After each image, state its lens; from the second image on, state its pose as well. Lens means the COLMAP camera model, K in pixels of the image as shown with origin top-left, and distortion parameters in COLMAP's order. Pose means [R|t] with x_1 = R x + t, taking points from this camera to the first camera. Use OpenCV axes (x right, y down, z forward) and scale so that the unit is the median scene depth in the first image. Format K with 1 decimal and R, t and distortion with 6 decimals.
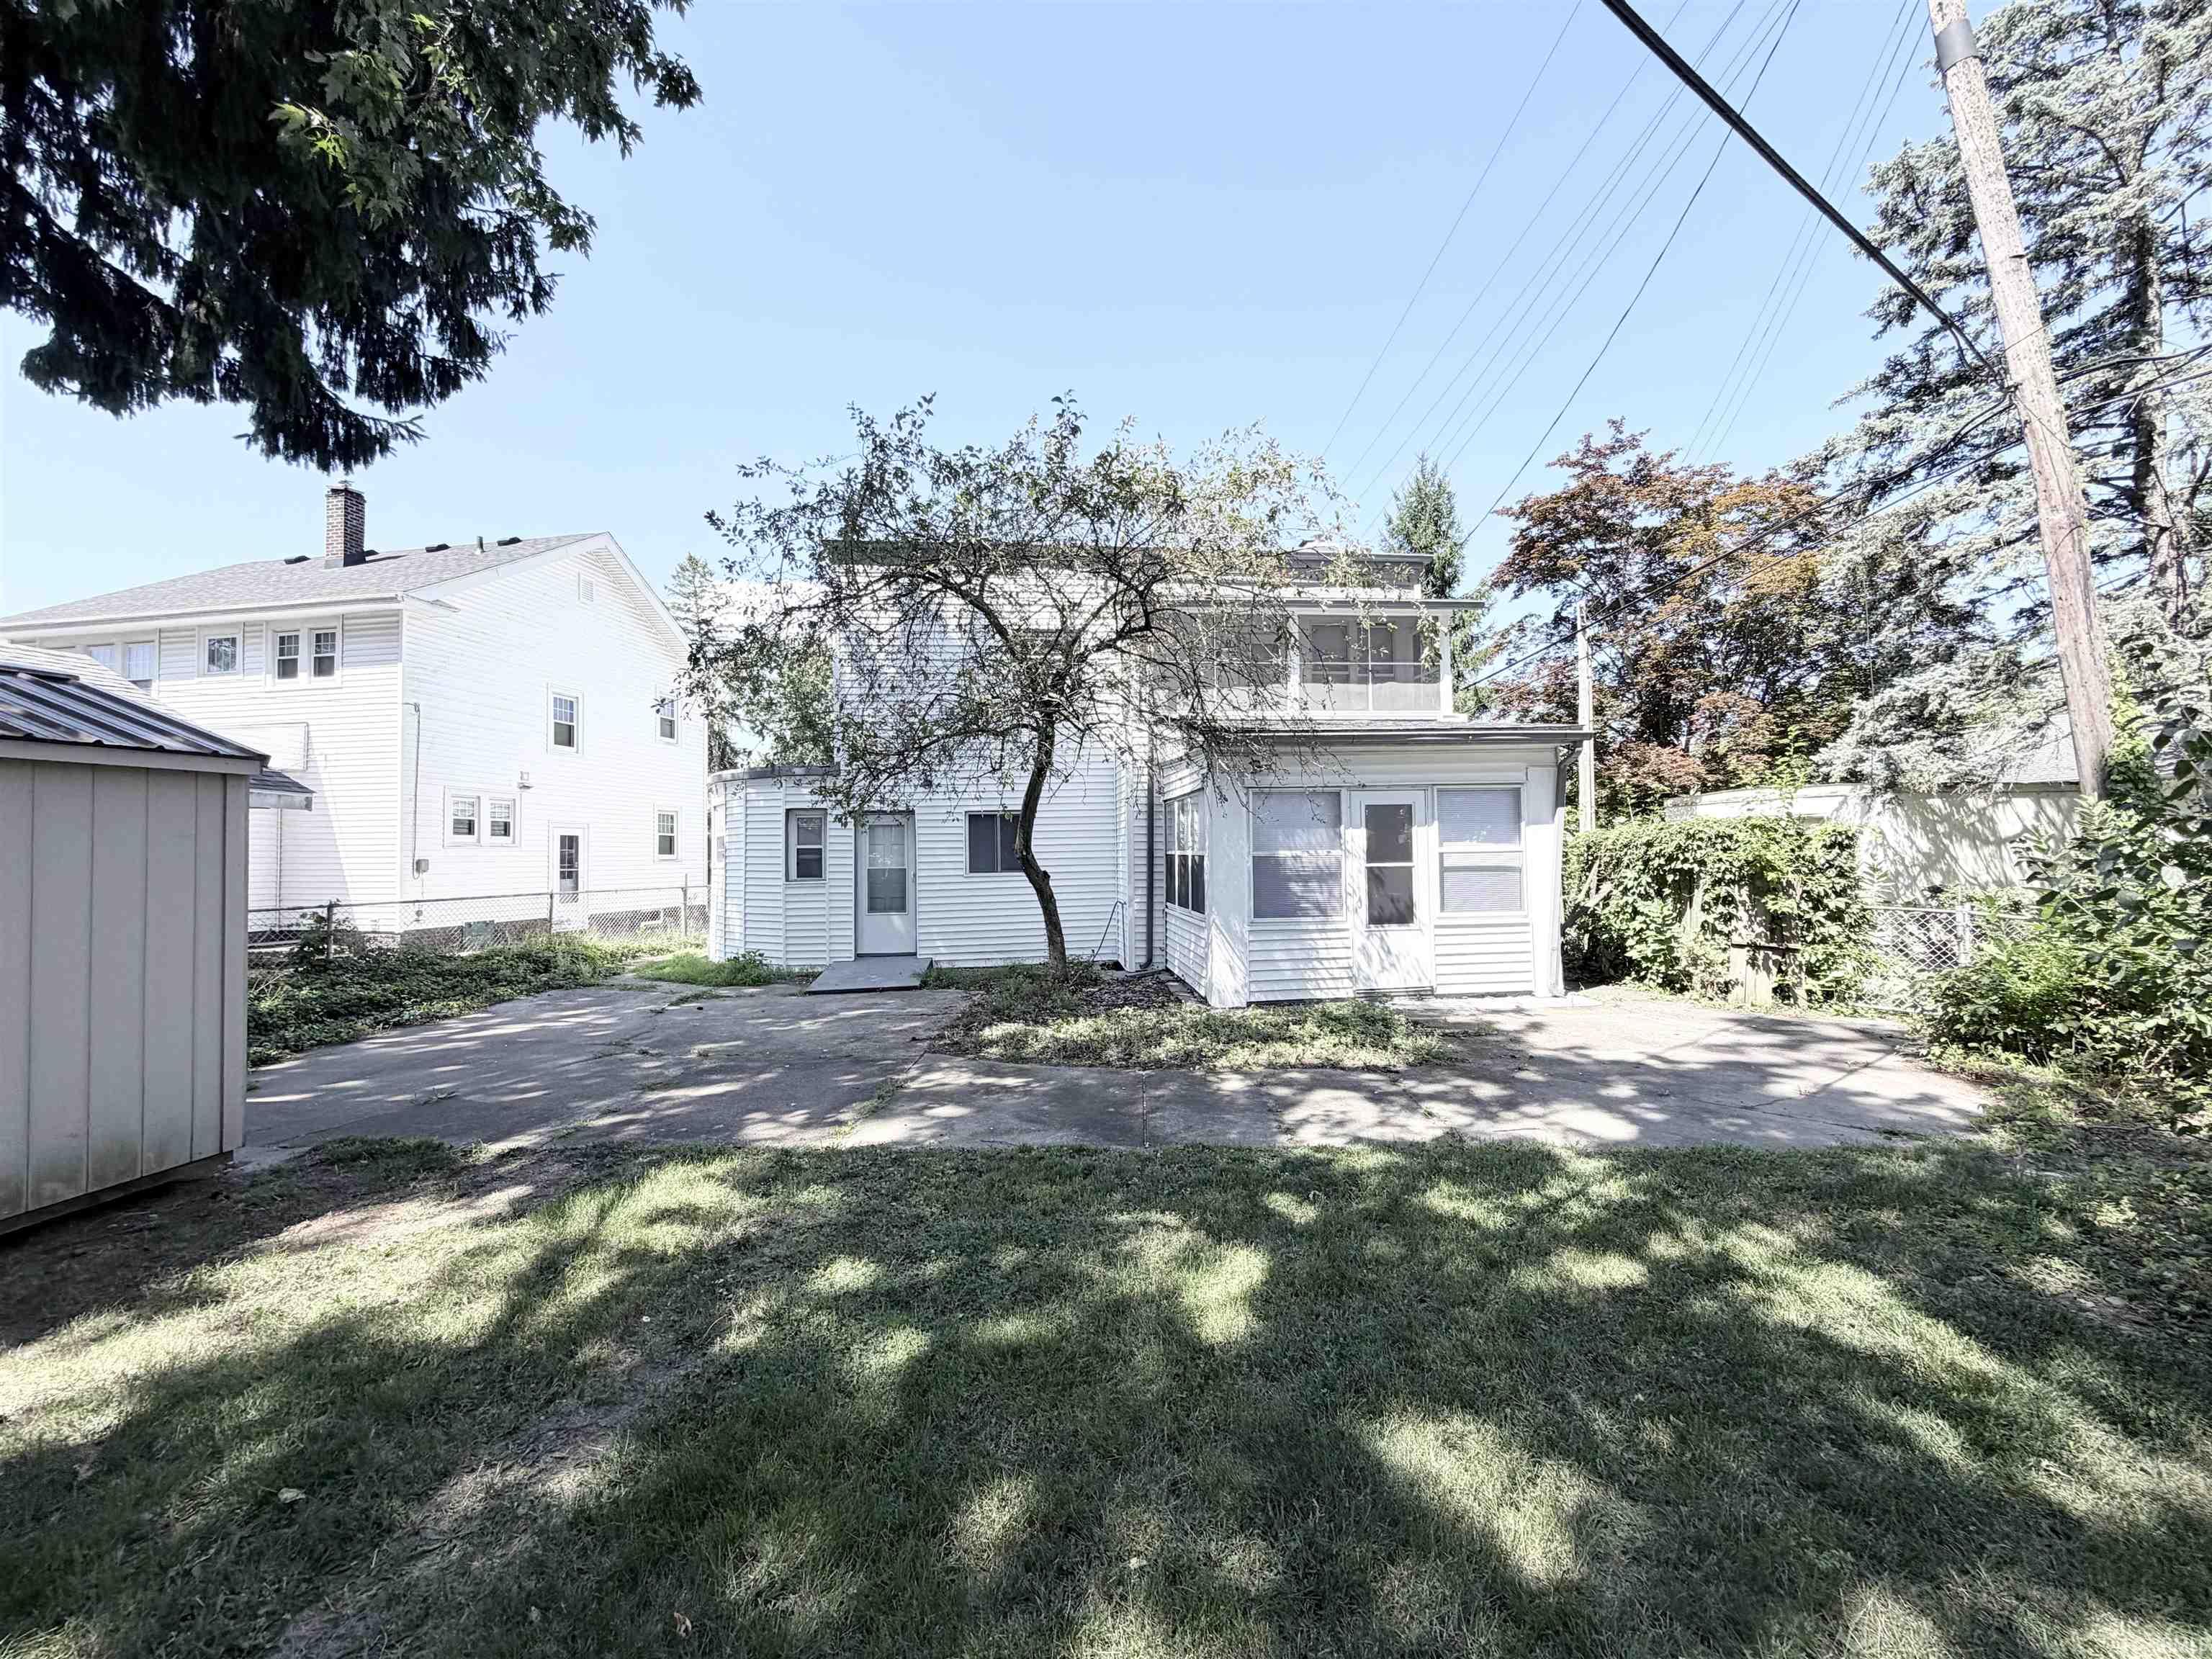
lens RADIAL K [[872.4, 0, 1106.0], [0, 872.4, 829.5], [0, 0, 1]] dist [0.000603, 0.000353]
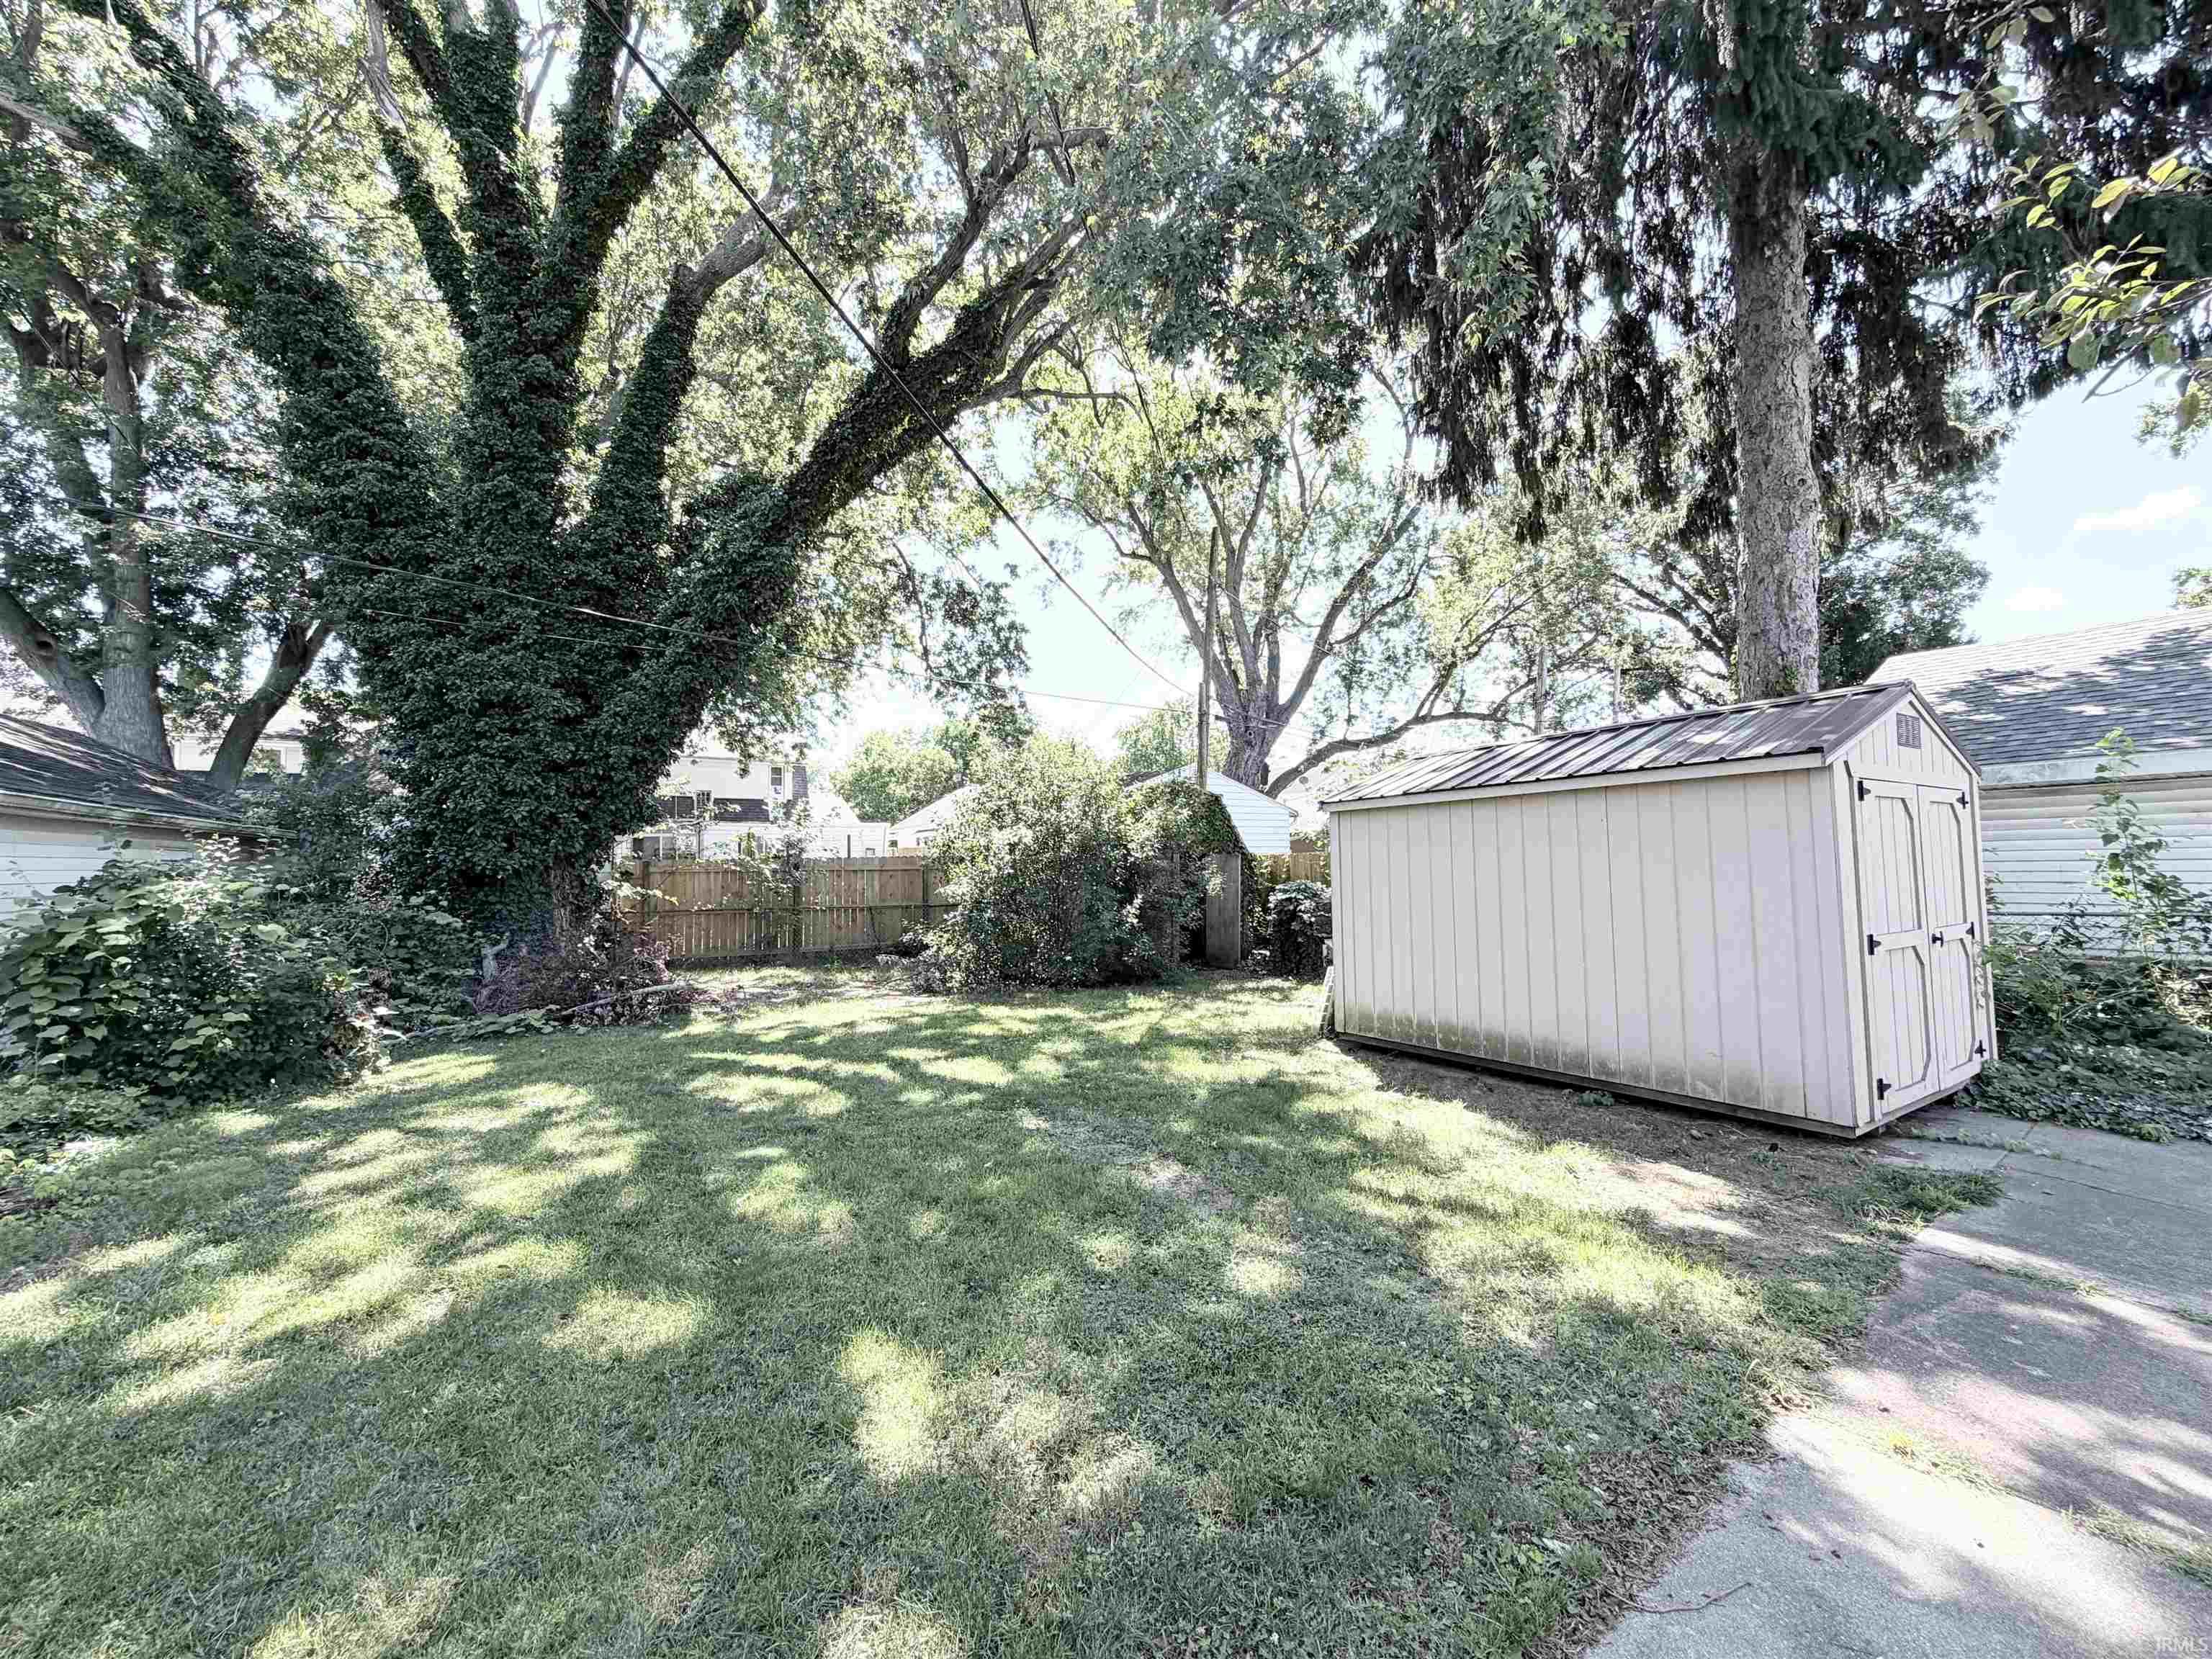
lens RADIAL K [[872.4, 0, 1106.0], [0, 872.4, 829.5], [0, 0, 1]] dist [0.000603, 0.000353]
pose [[-0.757470, -0.009316, -0.652803, 0.393017], [0.038387, 0.997533, -0.058777, 0.041816], [0.651740, -0.069581, -0.755244, 1.336825]]
